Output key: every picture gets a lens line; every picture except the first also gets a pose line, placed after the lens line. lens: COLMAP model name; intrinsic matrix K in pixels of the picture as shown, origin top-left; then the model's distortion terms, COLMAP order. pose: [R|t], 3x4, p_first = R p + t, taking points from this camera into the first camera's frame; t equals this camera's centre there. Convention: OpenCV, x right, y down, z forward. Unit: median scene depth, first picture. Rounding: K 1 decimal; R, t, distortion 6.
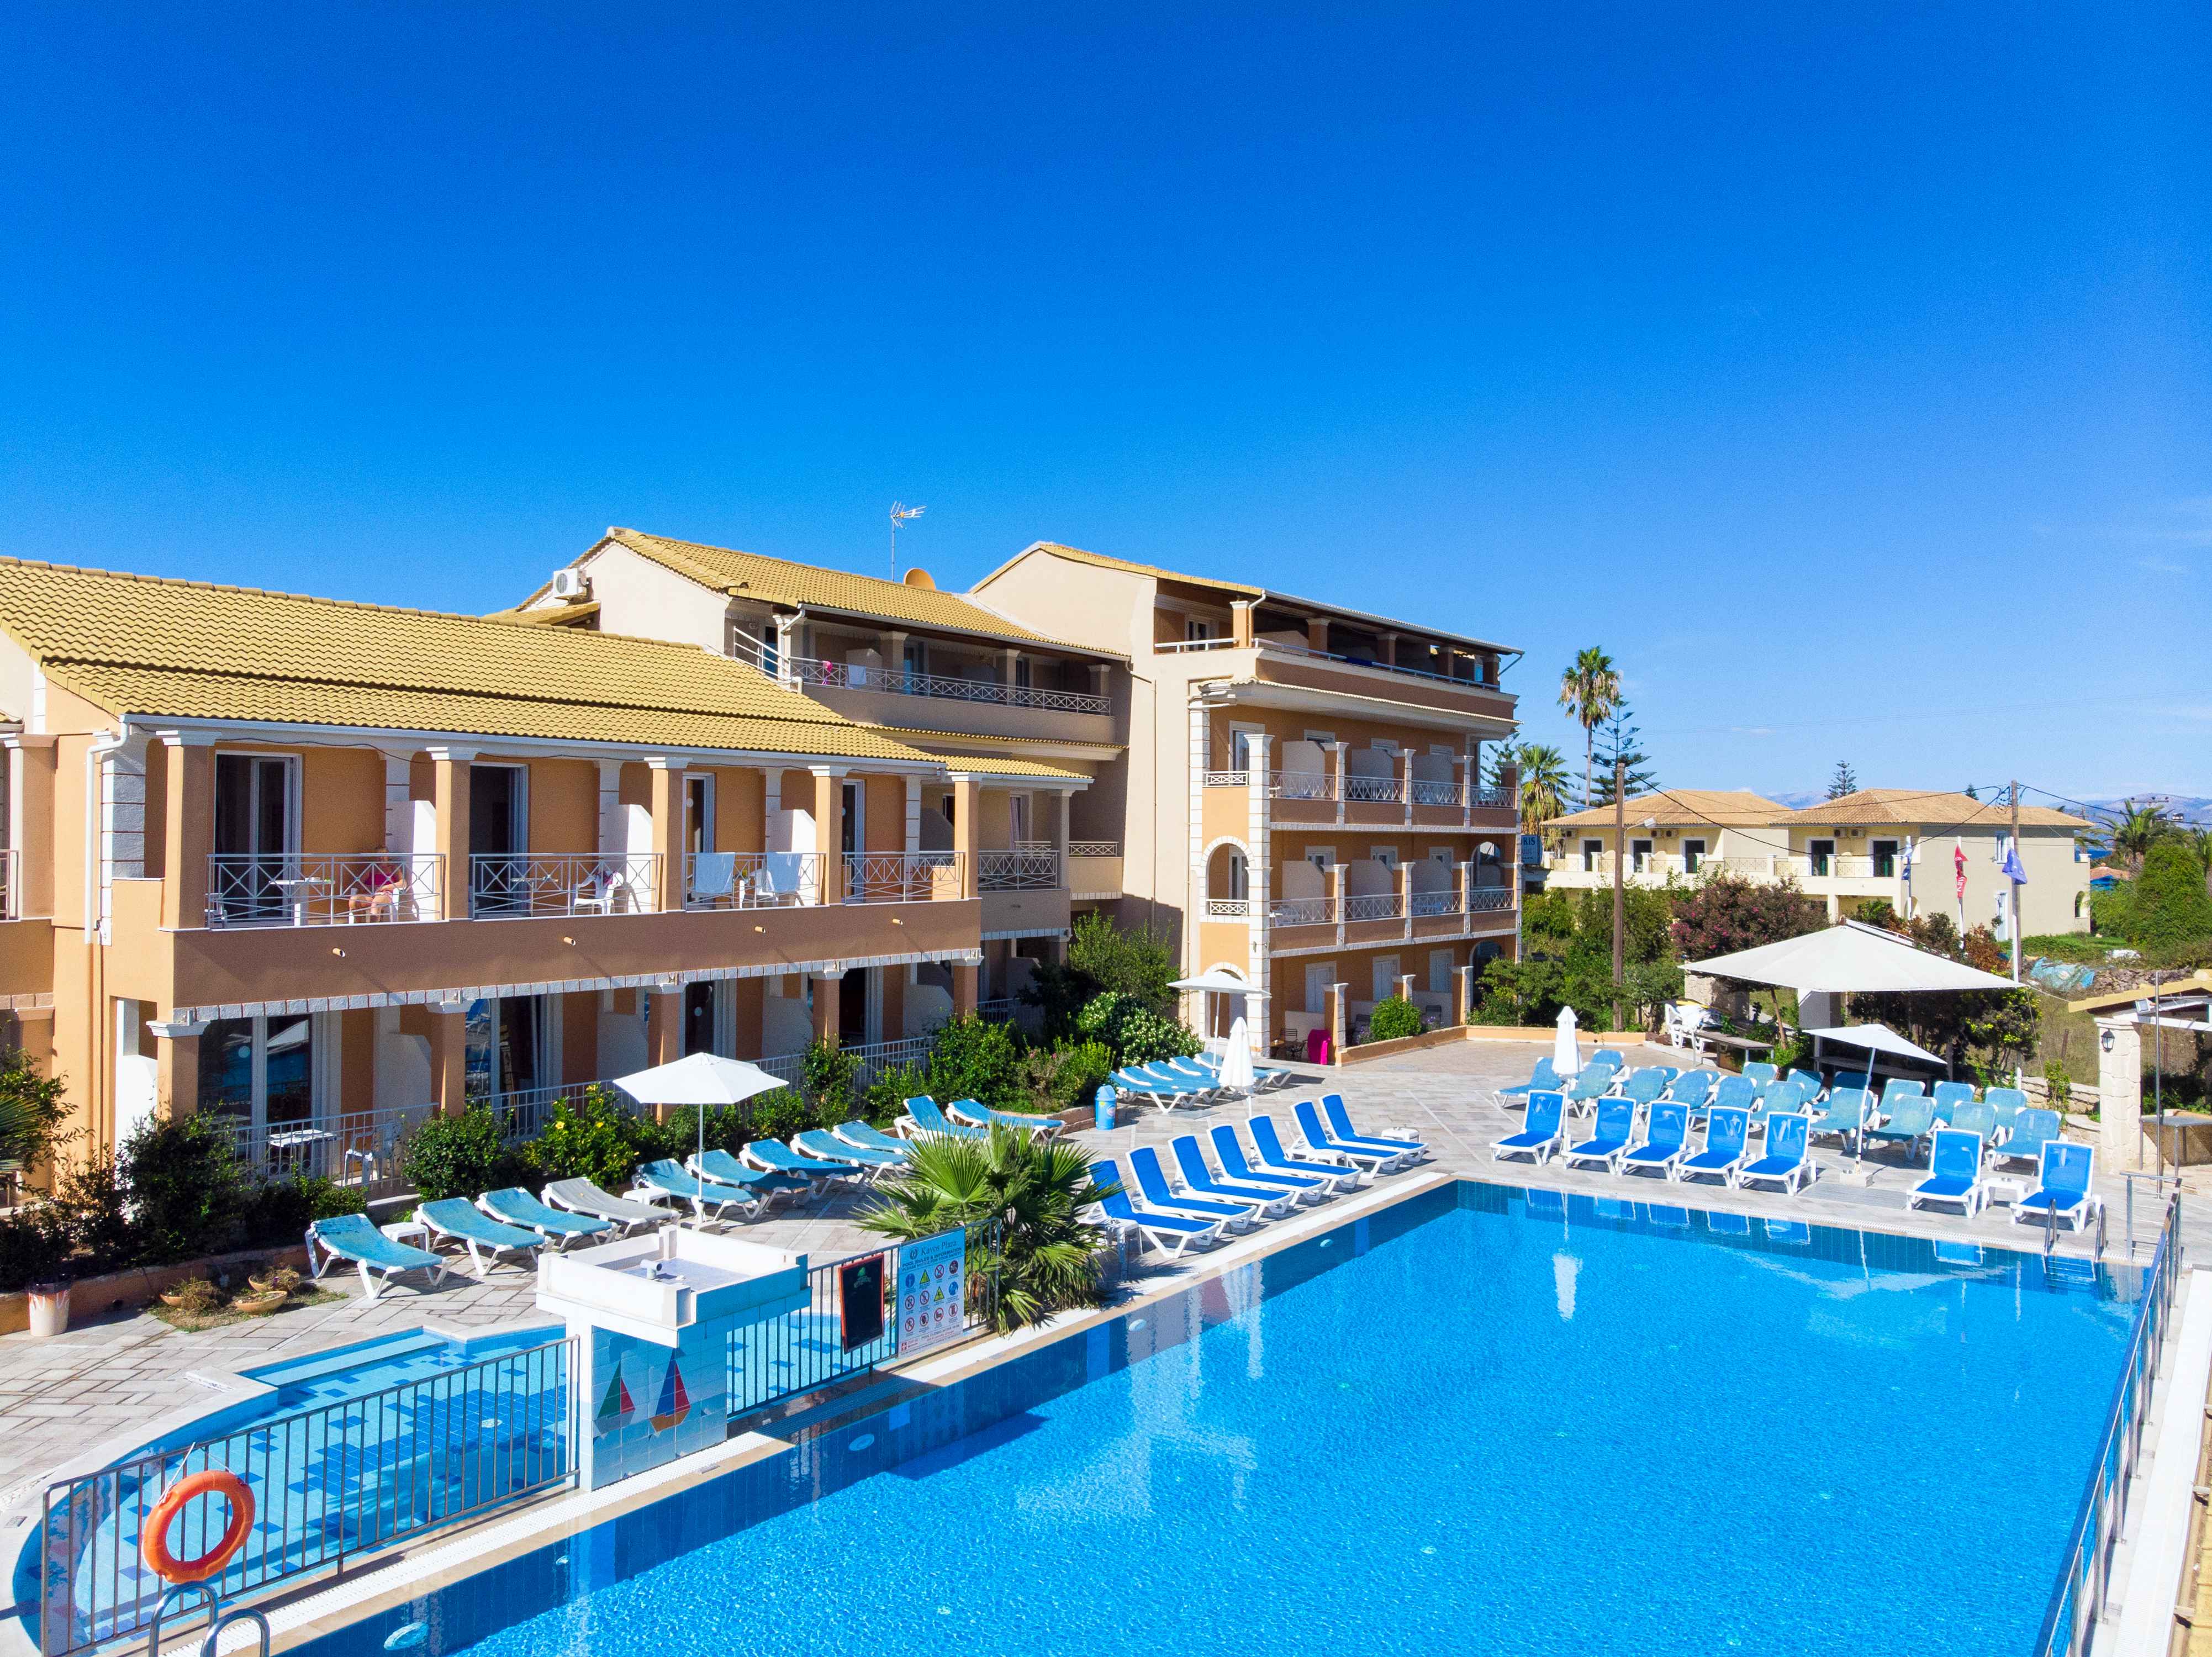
lens RADIAL K [[1617.9, 0, 1138.9], [0, 1617.9, 814.8], [0, 0, 1]] dist [0.026773, -0.066828]
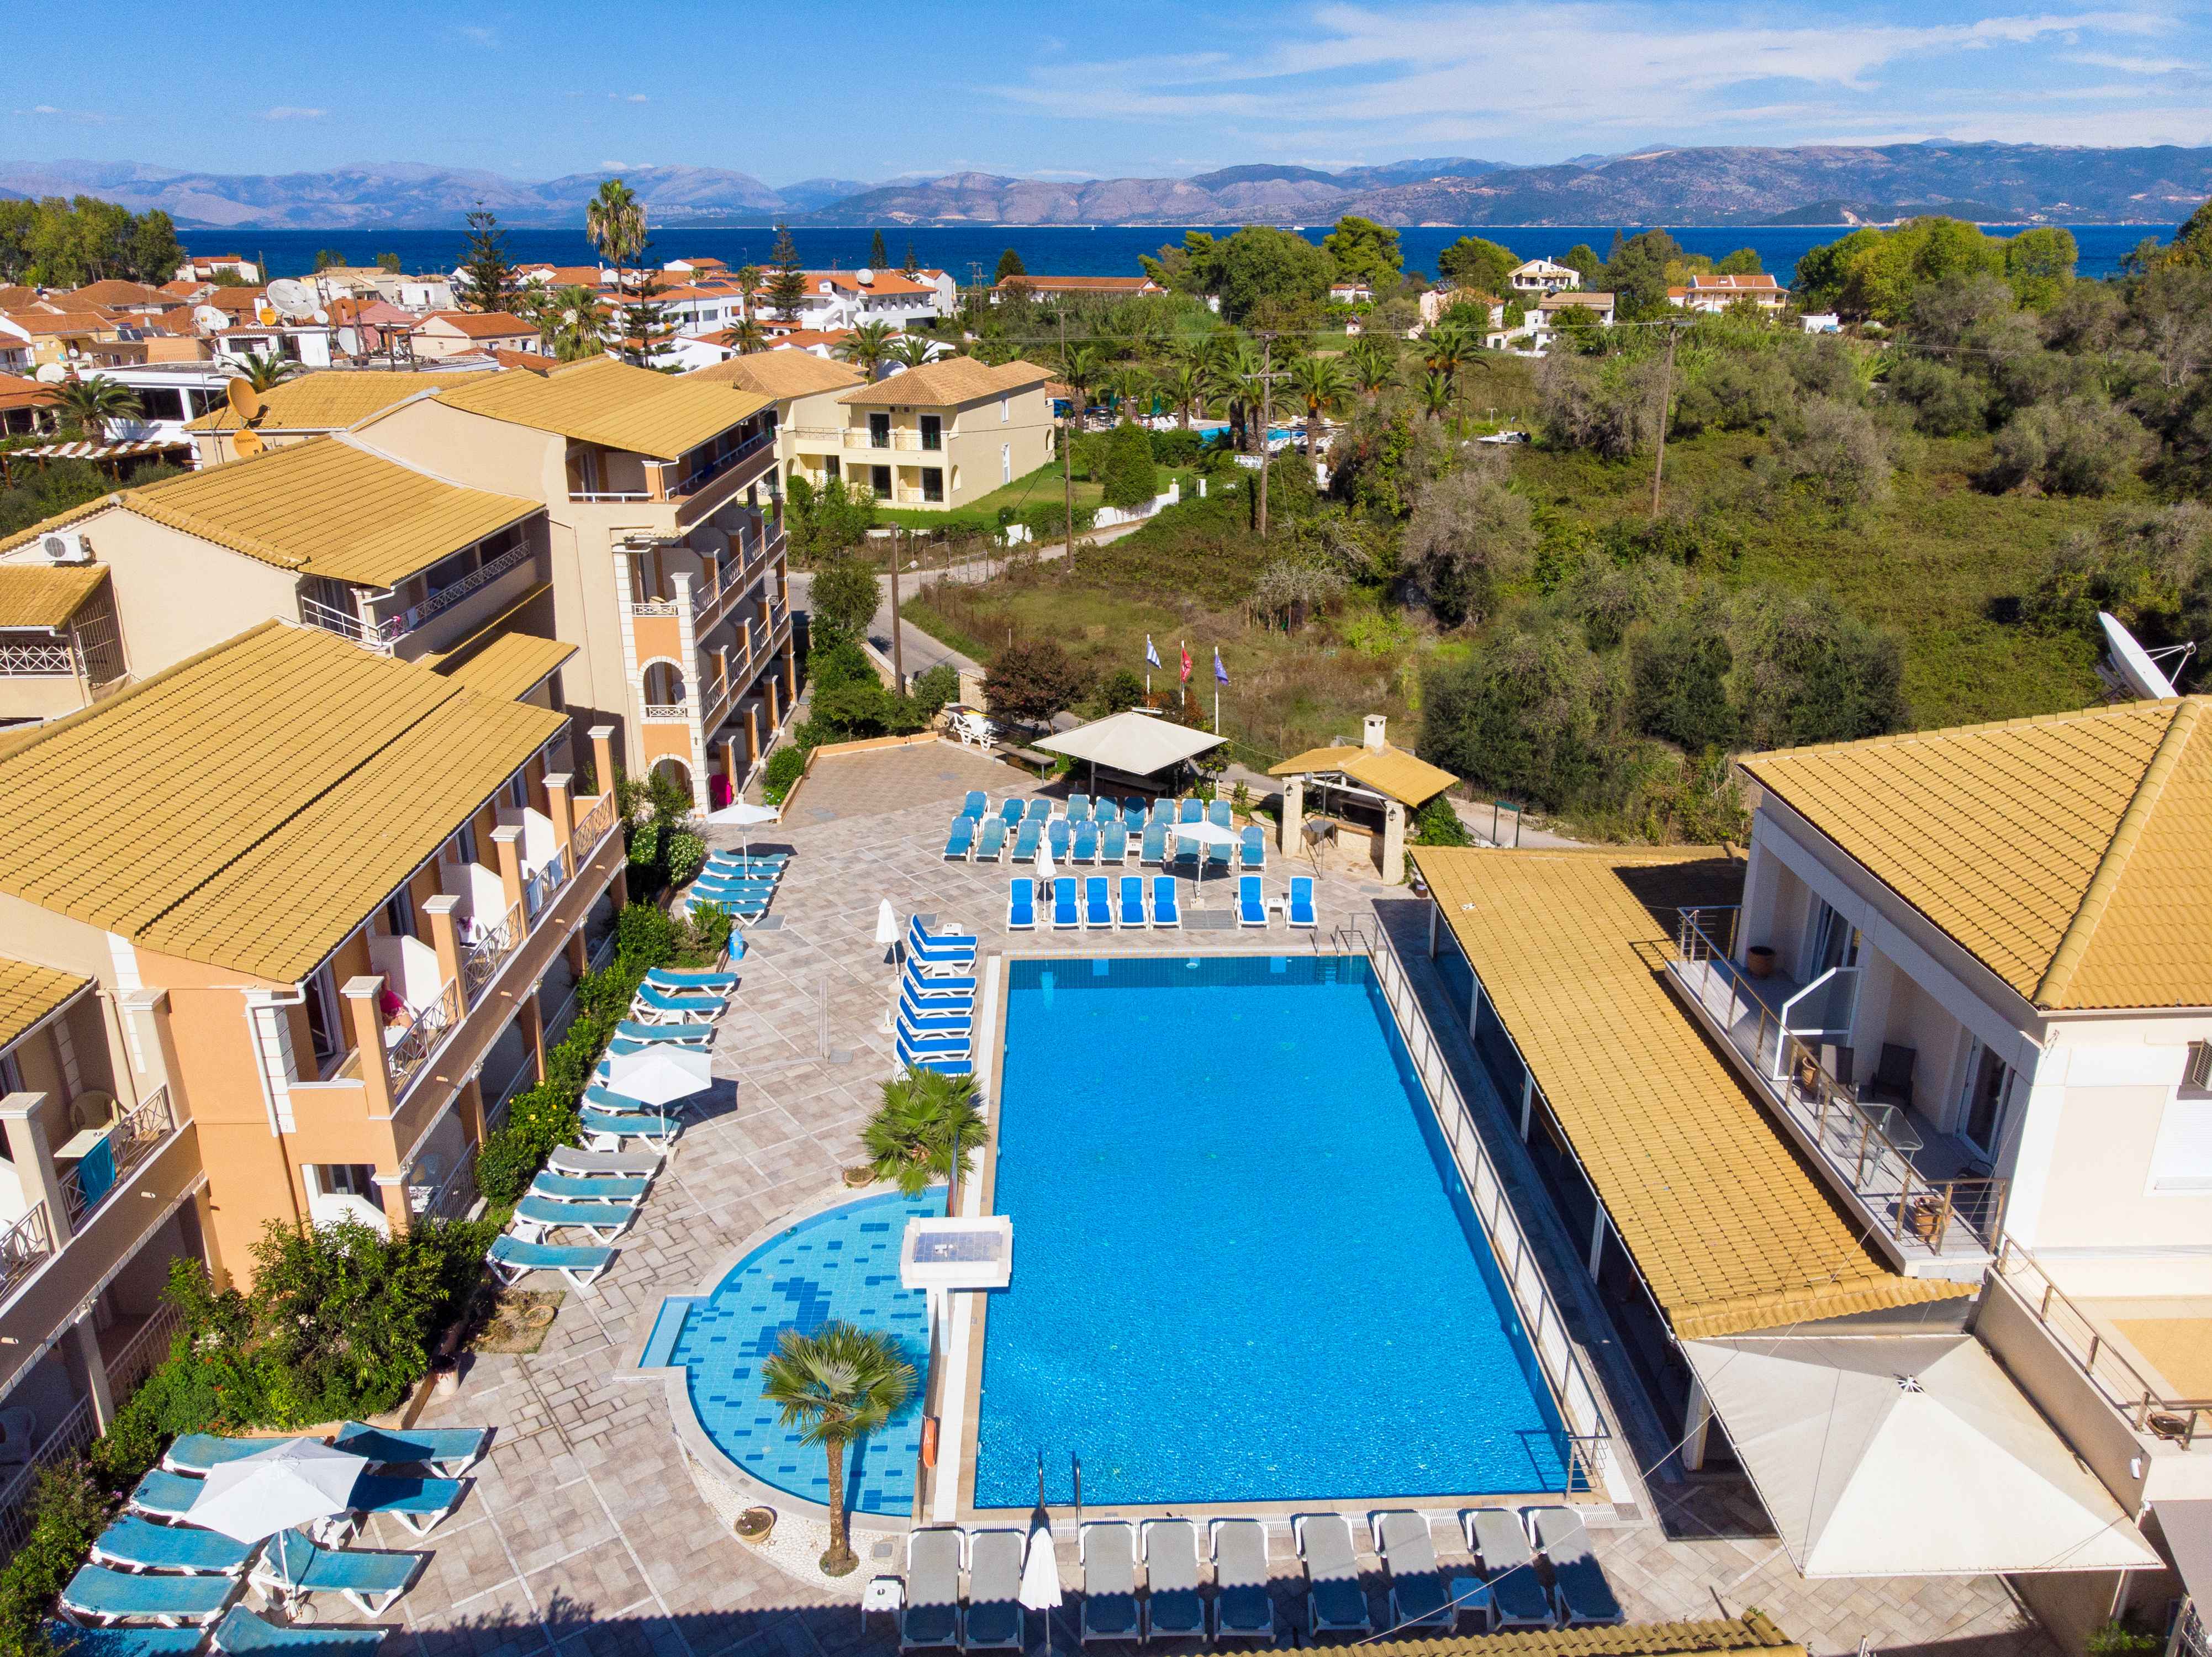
lens RADIAL K [[1598.7, 0, 1086.7], [0, 1598.7, 797.6], [0, 0, 1]] dist [-0.012739, -0.004280]
pose [[0.811262, -0.206185, 0.547122, -0.550143], [0.001802, 0.936635, 0.350302, -0.461364], [-0.584680, -0.283201, 0.760228, -0.227664]]
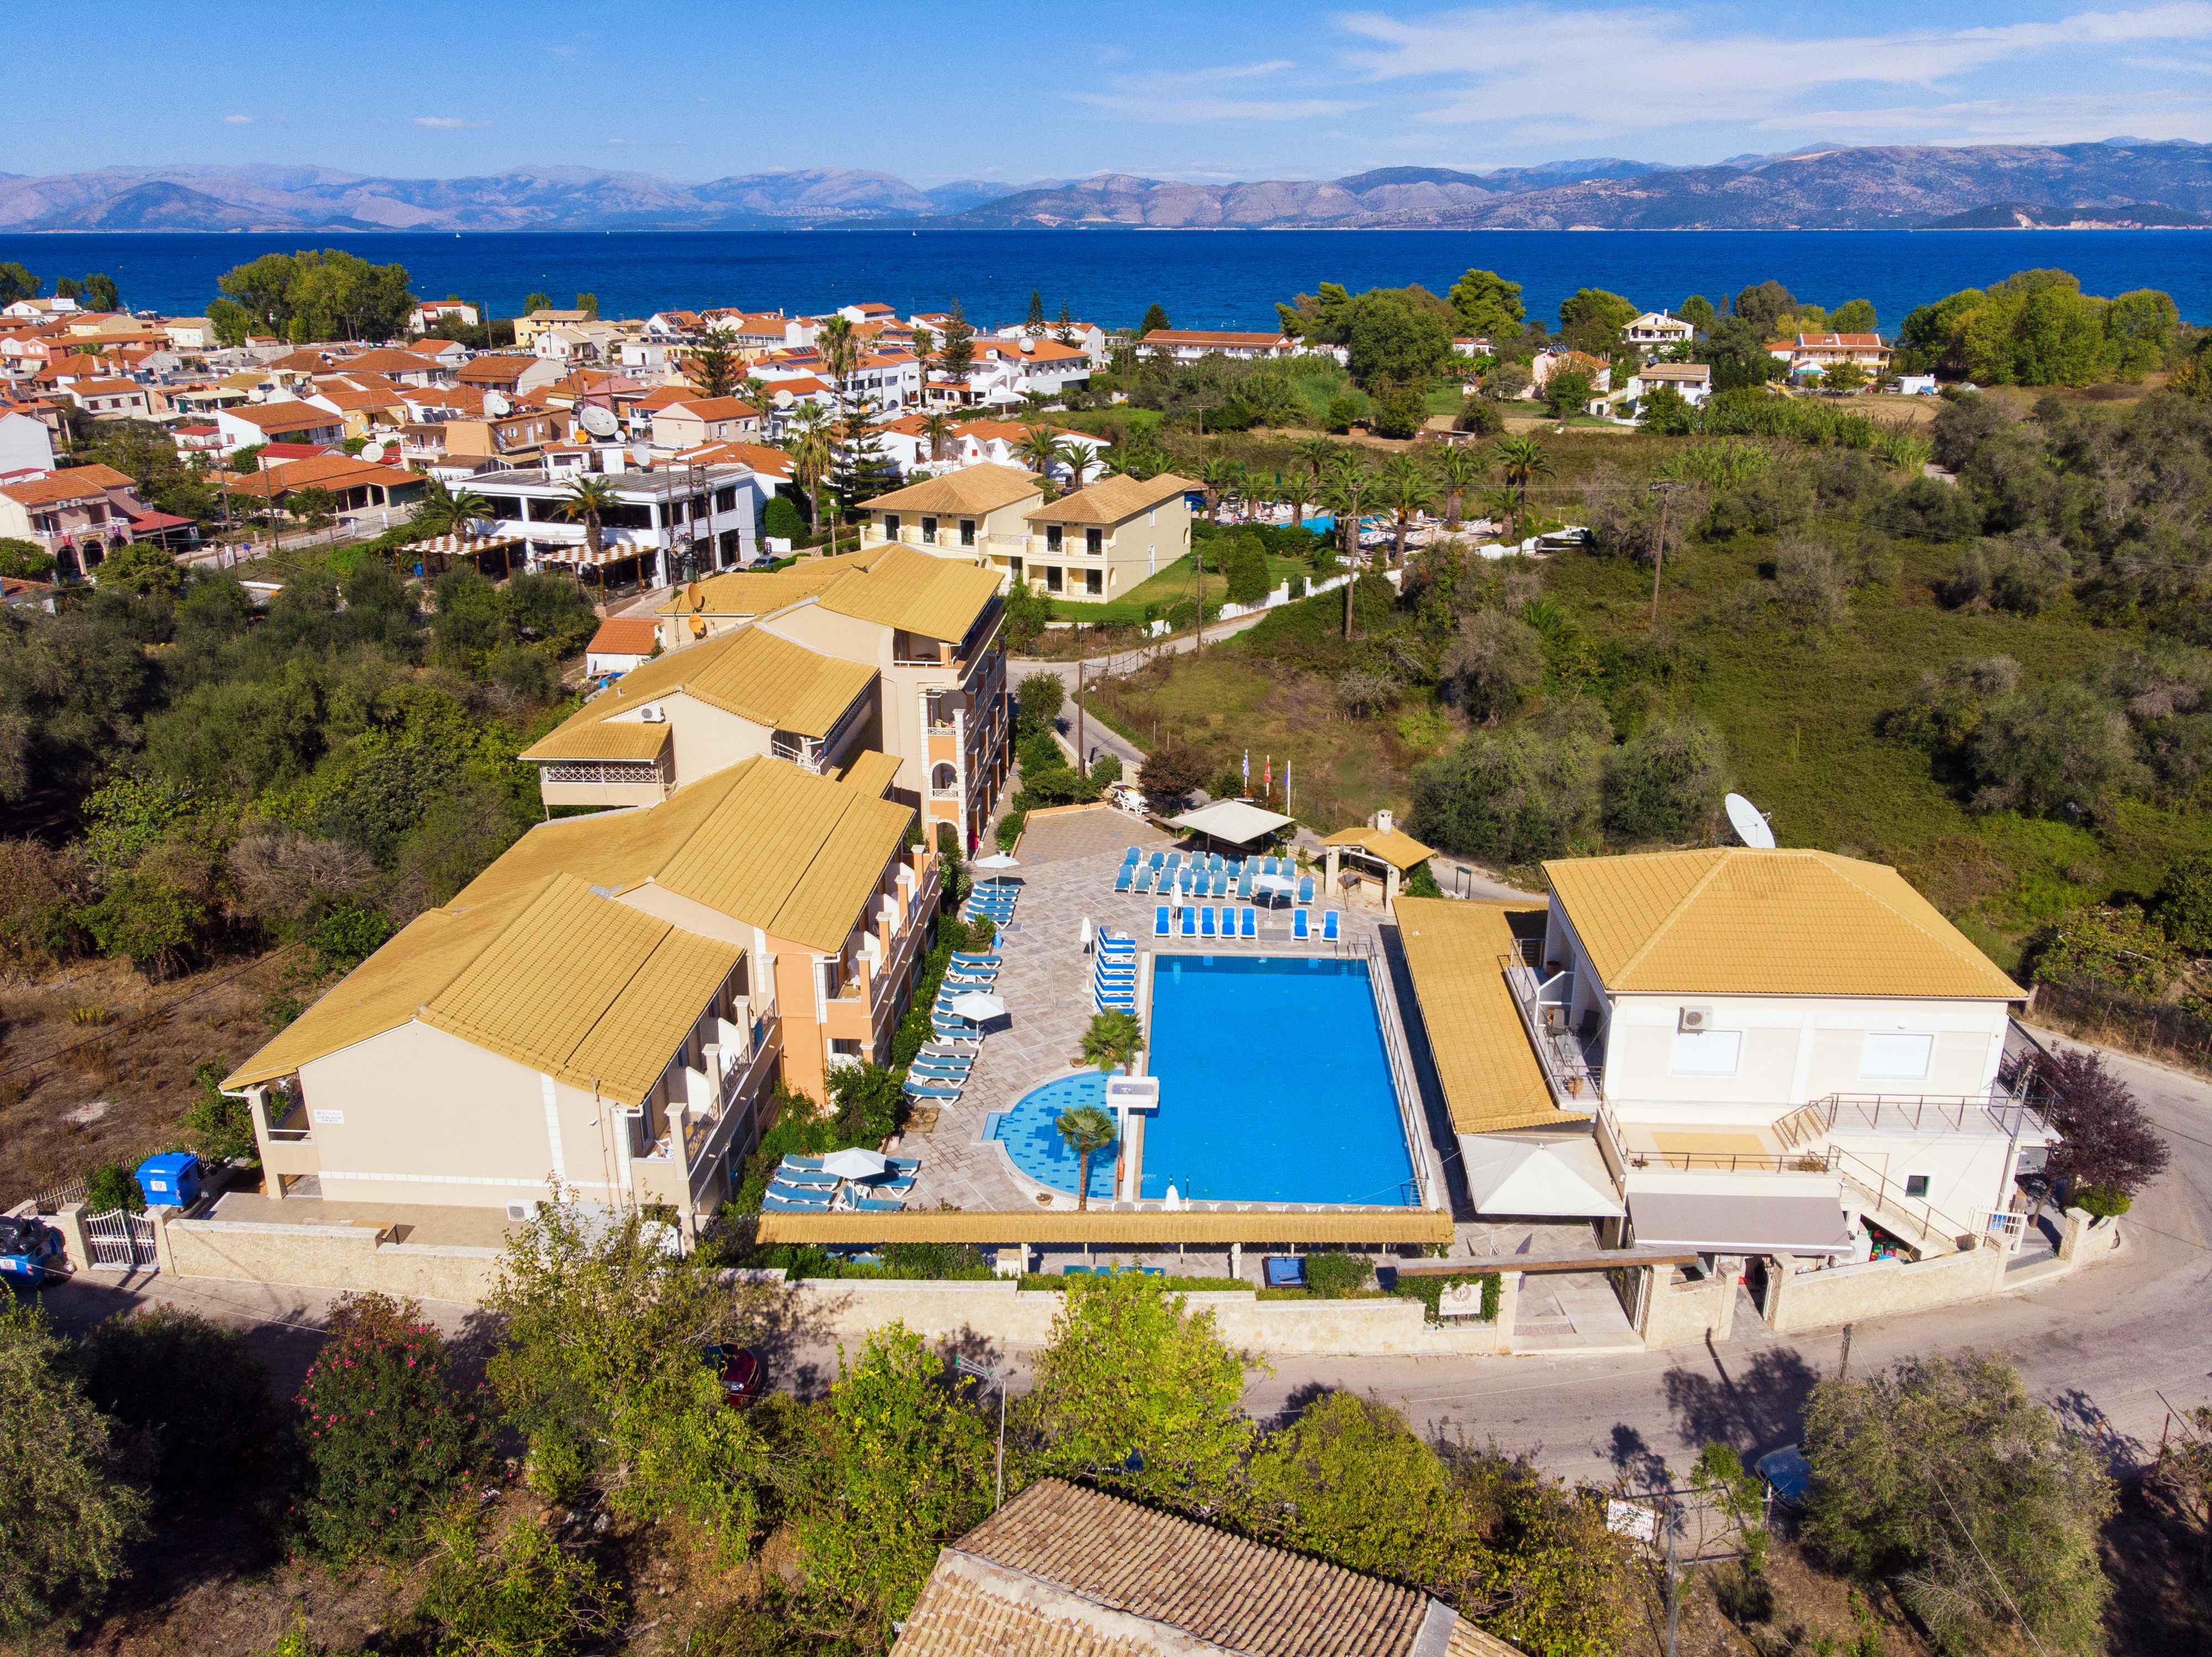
lens RADIAL K [[1617.9, 0, 1138.9], [0, 1617.9, 814.8], [0, 0, 1]] dist [0.026773, -0.066828]
pose [[0.841155, -0.187512, 0.507245, -1.139977], [-0.010543, 0.932099, 0.362050, -0.961575], [-0.540692, -0.309888, 0.782063, -1.068675]]
